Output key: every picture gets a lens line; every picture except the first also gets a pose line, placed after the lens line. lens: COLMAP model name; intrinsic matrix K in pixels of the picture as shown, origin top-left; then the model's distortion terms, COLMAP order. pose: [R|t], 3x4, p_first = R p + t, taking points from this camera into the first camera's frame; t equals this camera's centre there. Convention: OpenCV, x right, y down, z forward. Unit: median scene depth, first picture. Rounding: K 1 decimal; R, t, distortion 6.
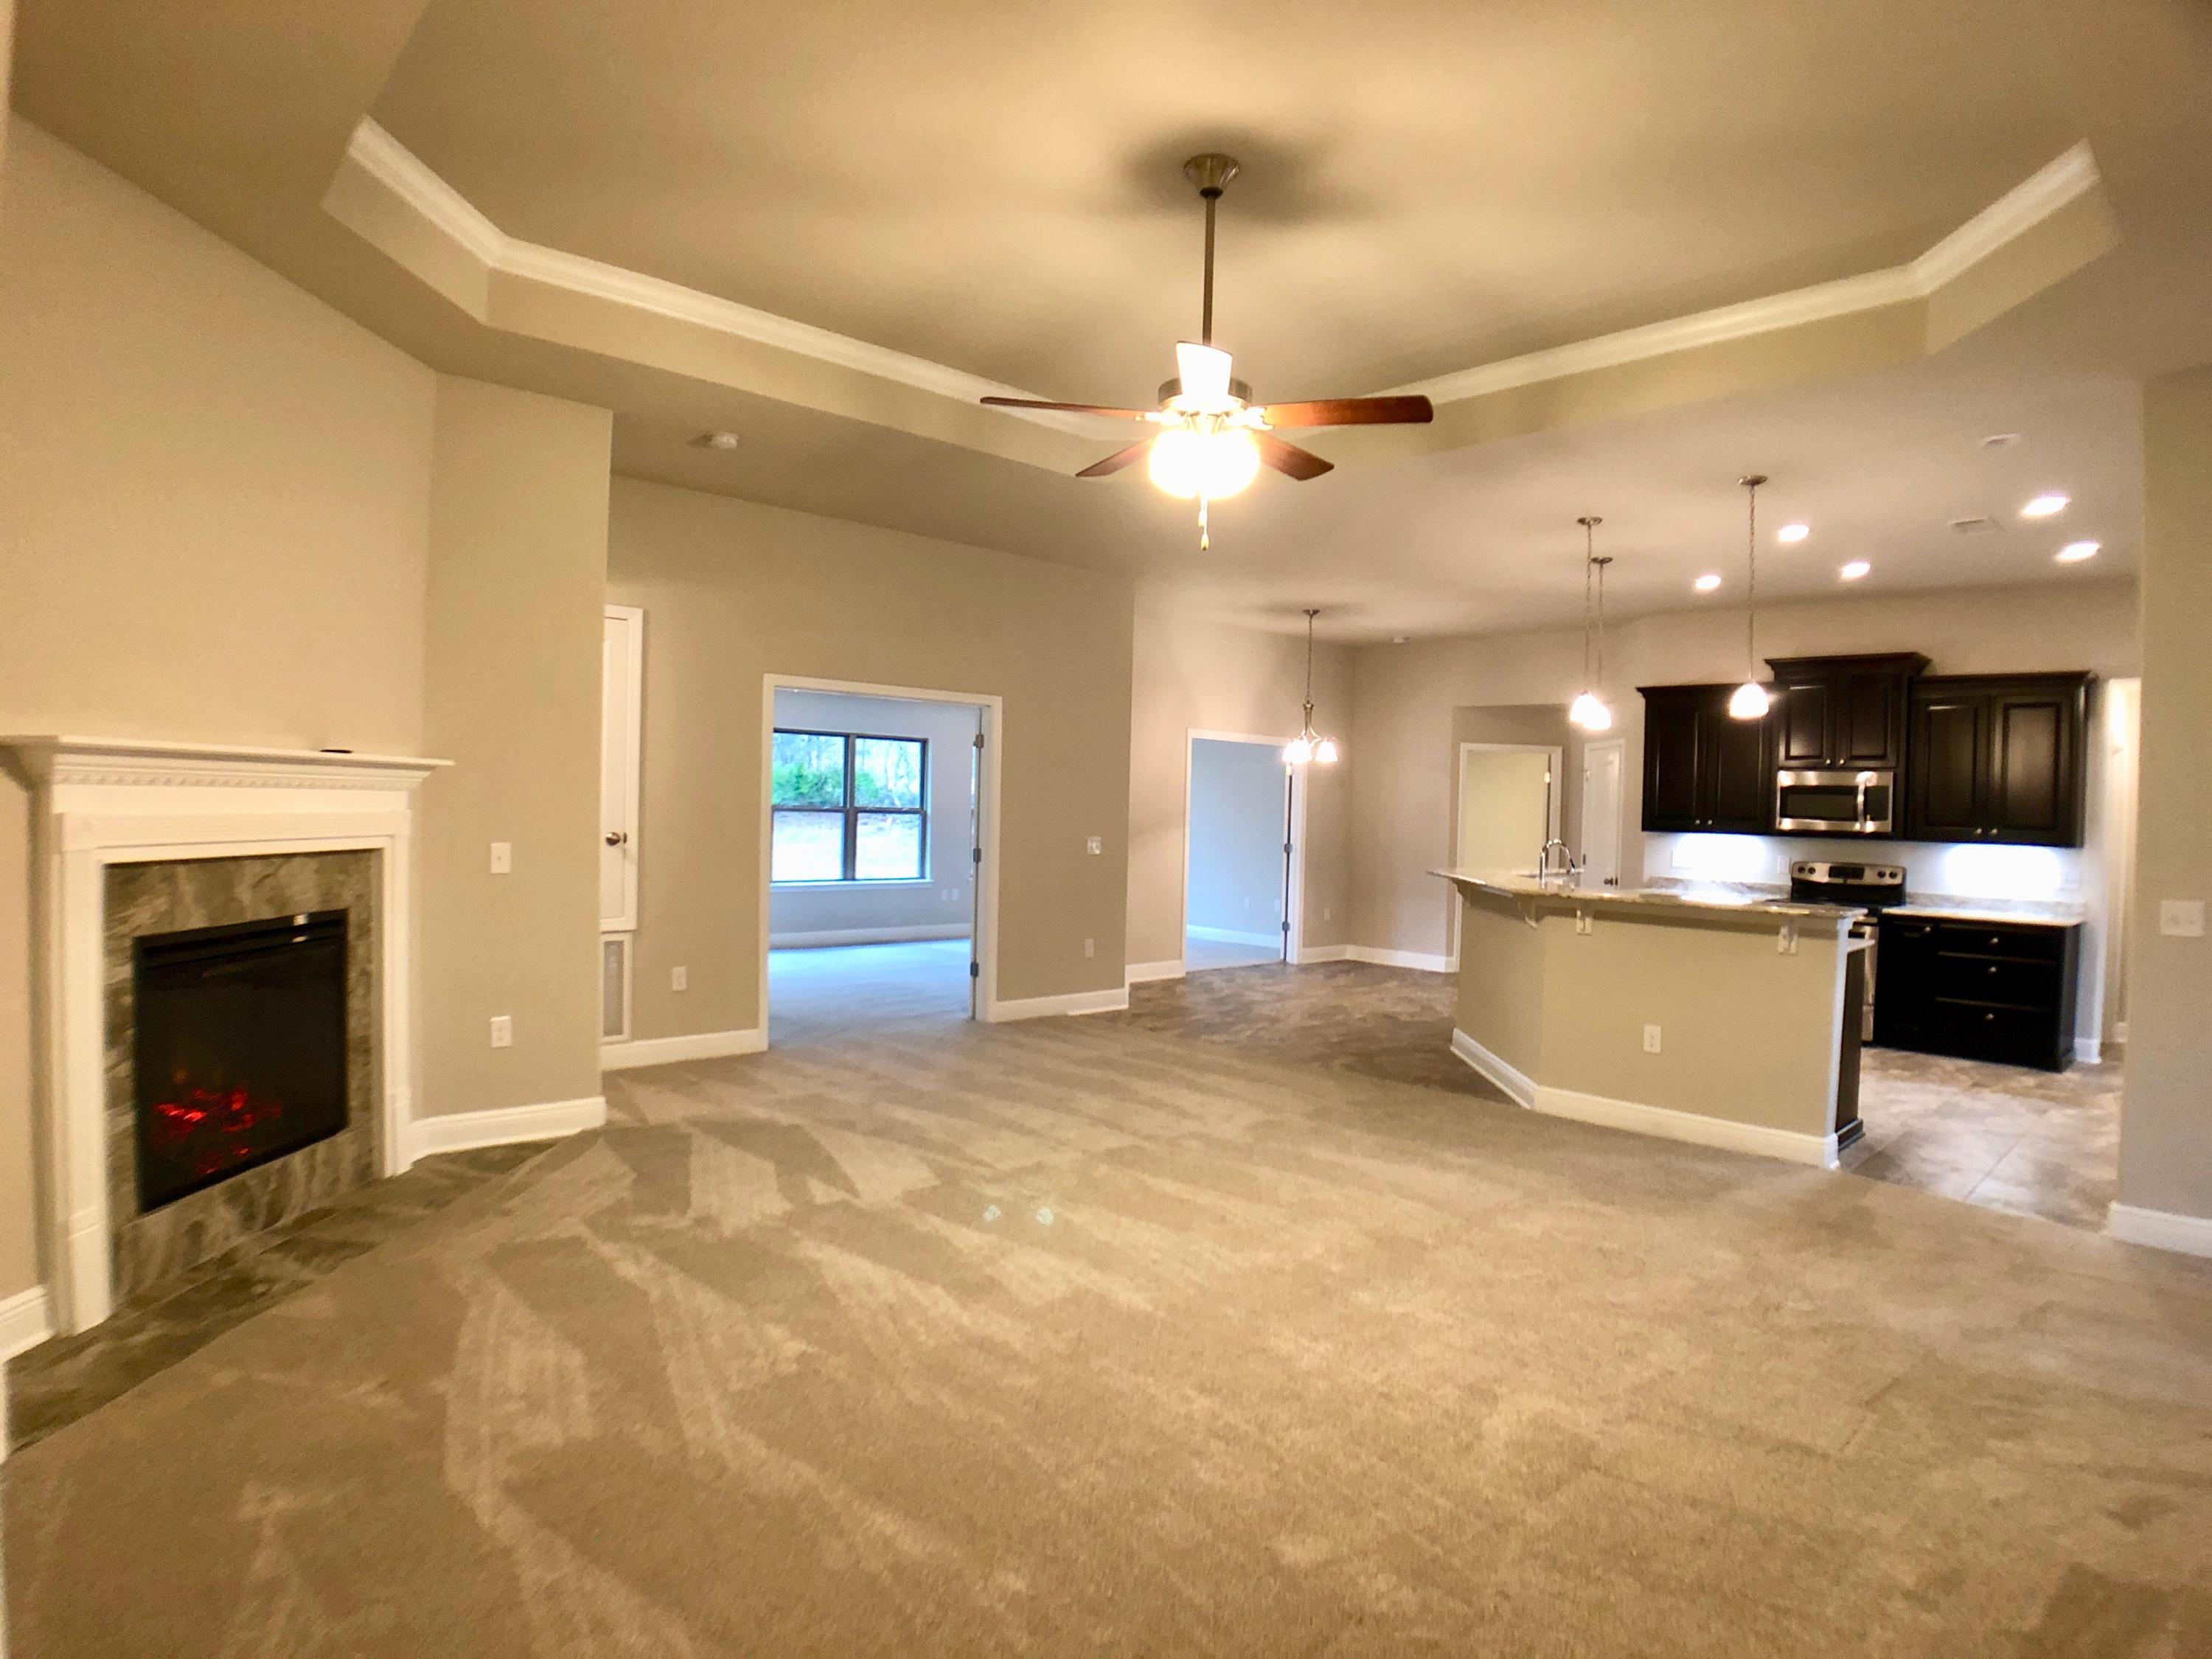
lens RADIAL K [[1251.2, 0, 1106.0], [0, 1251.2, 829.5], [0, 0, 1]] dist [-0.102256, 0.025718]
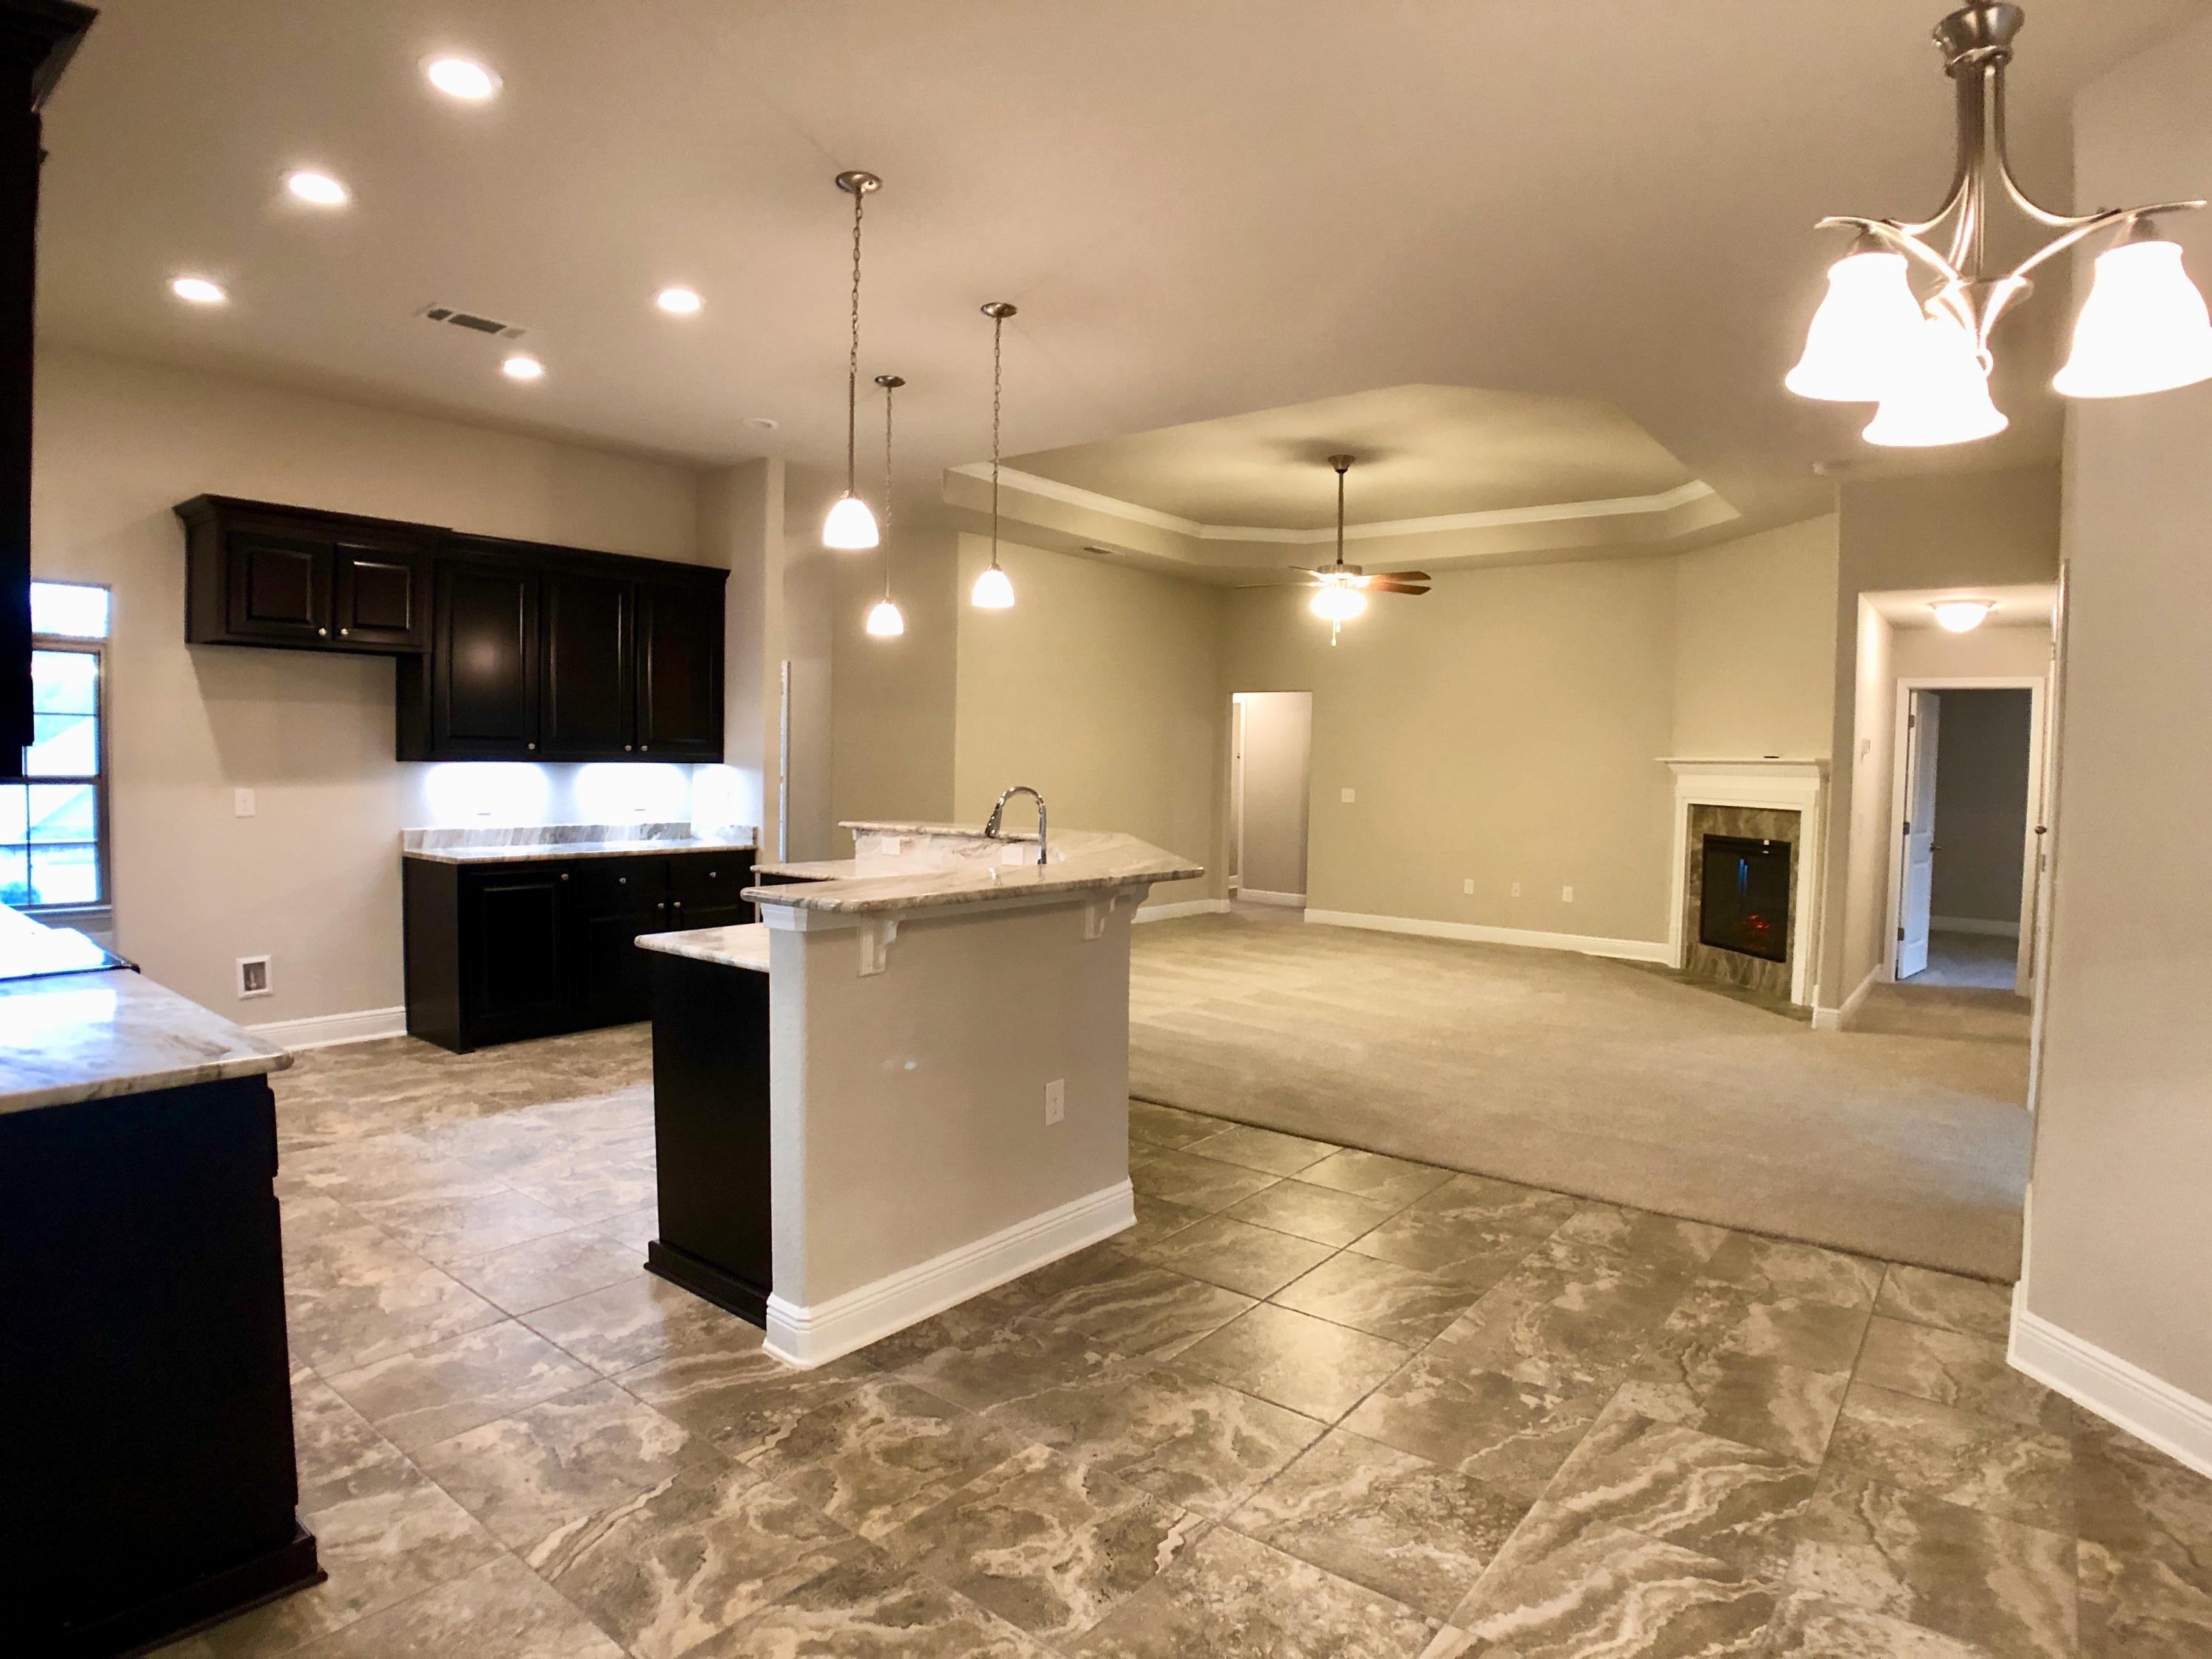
lens RADIAL K [[1269.5, 0, 1113.6], [0, 1269.5, 829.5], [0, 0, 1]] dist [-0.093320, 0.015945]
pose [[-0.987668, -0.041889, -0.150854, 0.336056], [-0.052547, 0.996343, 0.067370, -0.013369], [0.147480, 0.074466, -0.986258, 1.351091]]
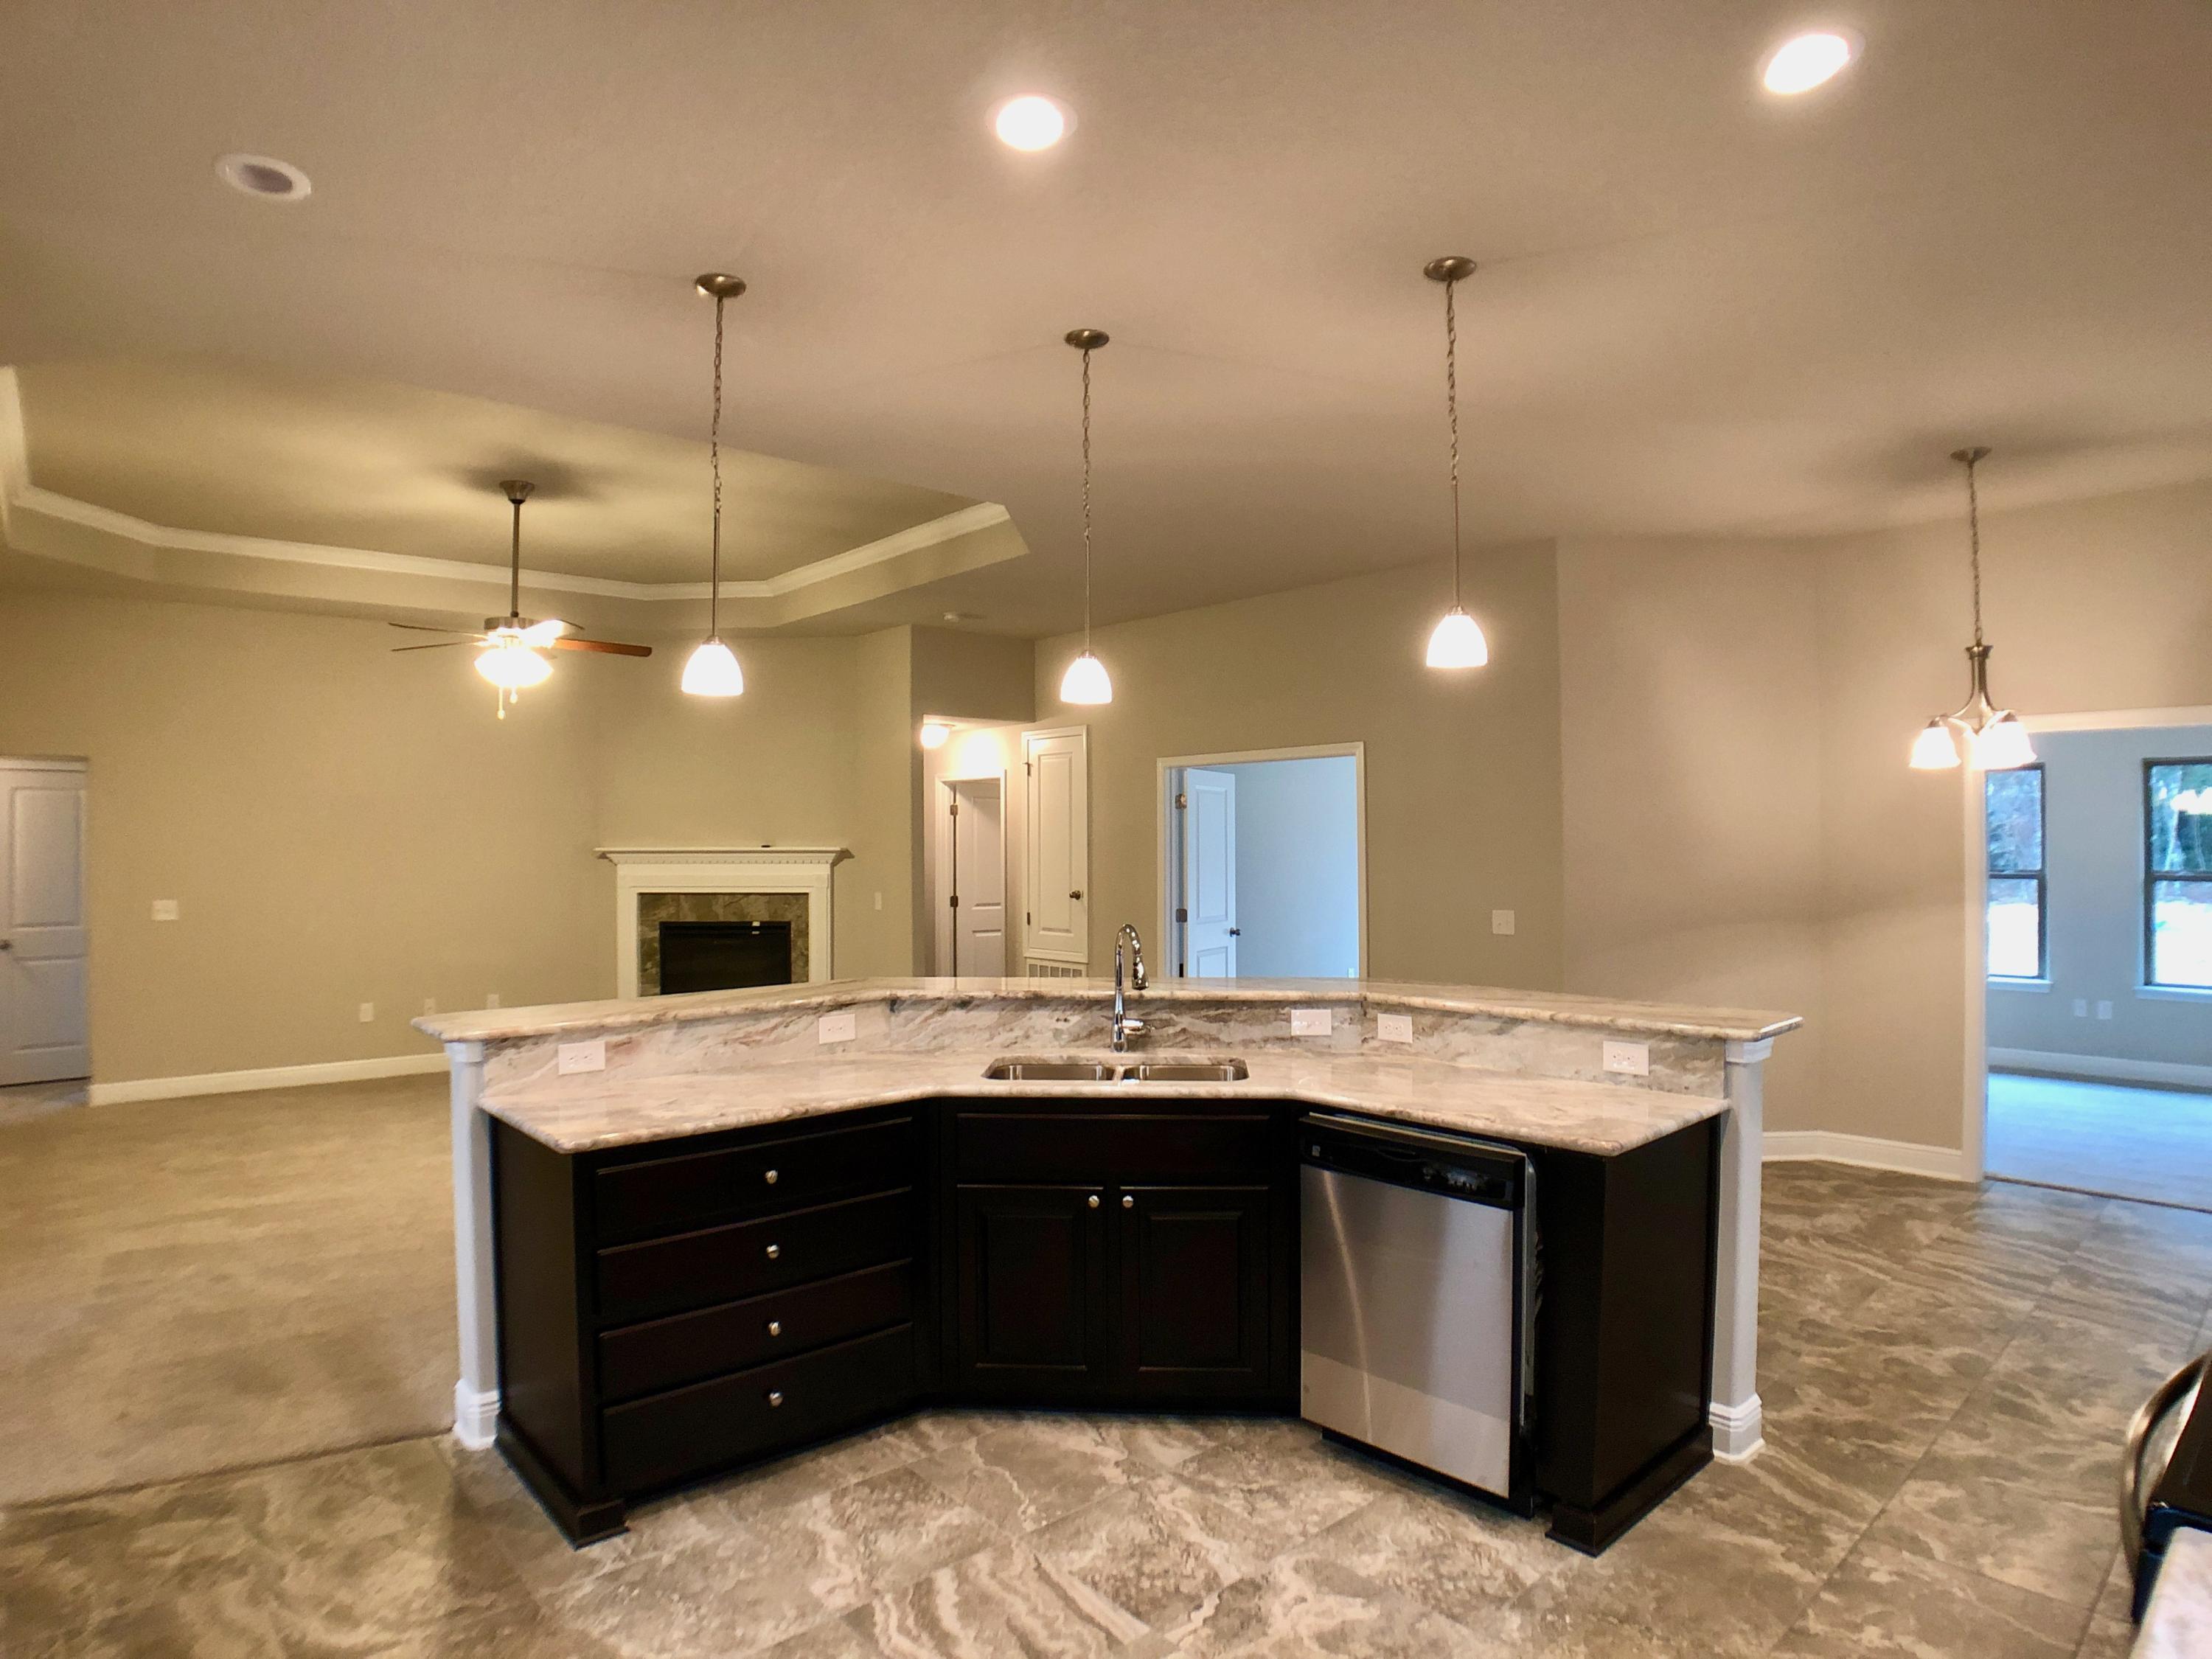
lens RADIAL K [[1215.7, 0, 1179.0], [0, 1215.7, 853.4], [0, 0, 1]] dist [-0.066791, 0.001107]
pose [[0.009589, -0.021434, -0.999724, 0.729240], [-0.017877, 0.999607, -0.021603, -0.009424], [0.999794, 0.018079, 0.009202, 0.824881]]
